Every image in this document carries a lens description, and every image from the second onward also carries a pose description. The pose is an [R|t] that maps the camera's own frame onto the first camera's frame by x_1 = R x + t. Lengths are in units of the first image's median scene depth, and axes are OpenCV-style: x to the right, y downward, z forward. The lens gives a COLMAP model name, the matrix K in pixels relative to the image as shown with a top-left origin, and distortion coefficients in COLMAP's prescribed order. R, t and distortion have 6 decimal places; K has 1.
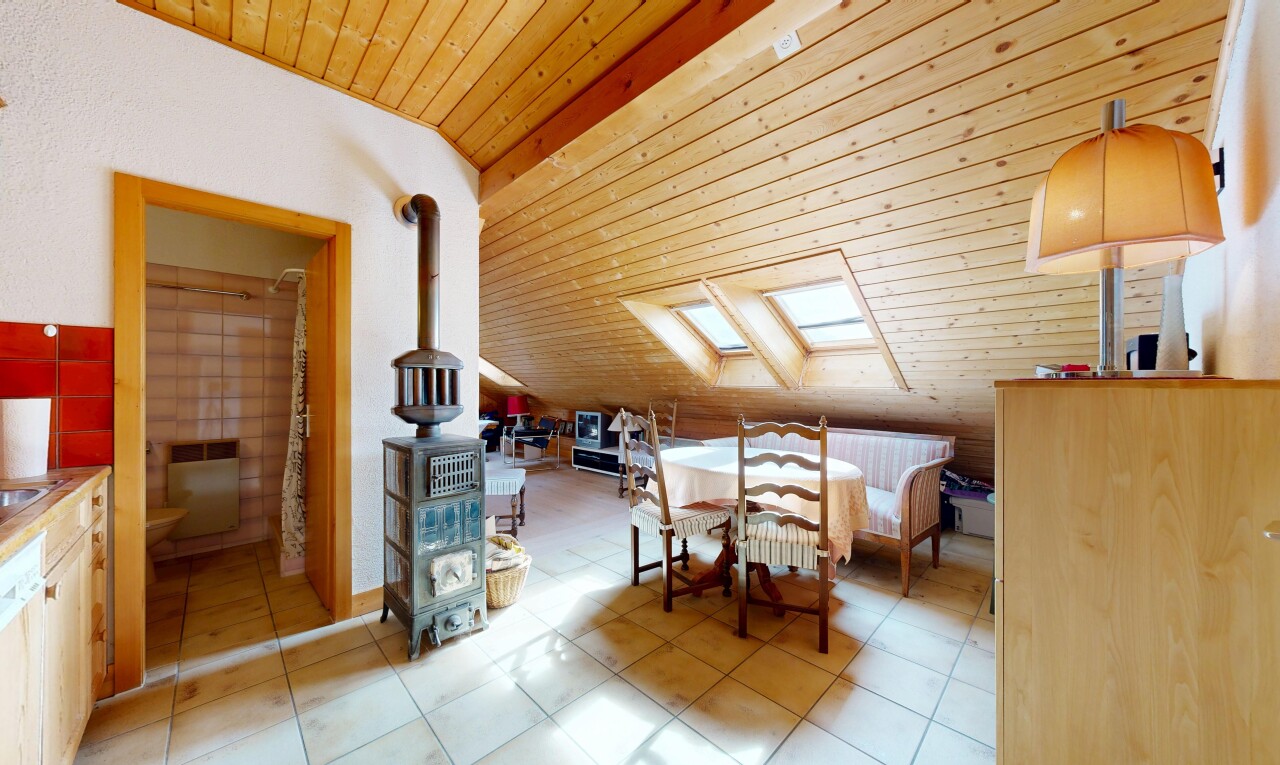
lens RADIAL K [[431.3, 0, 640.3], [0, 431.3, 385.5], [0, 0, 1]] dist [0.002780, -0.000137]
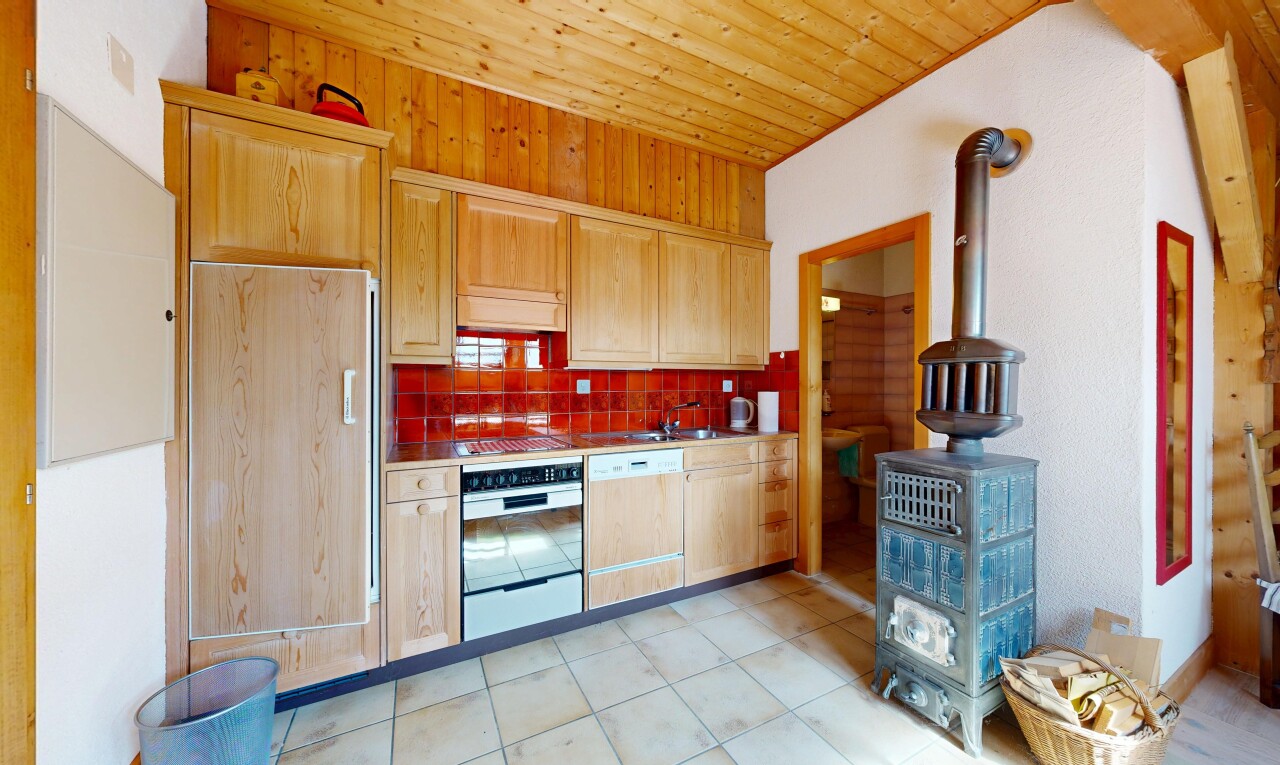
lens RADIAL K [[431.3, 0, 640.2], [0, 431.3, 385.3], [0, 0, 1]] dist [0.002780, -0.000137]
pose [[-0.289118, 0.003207, -0.957288, 0.438482], [-0.001708, 0.999991, 0.003866, -0.003162], [0.957292, 0.002753, -0.289110, 0.736388]]
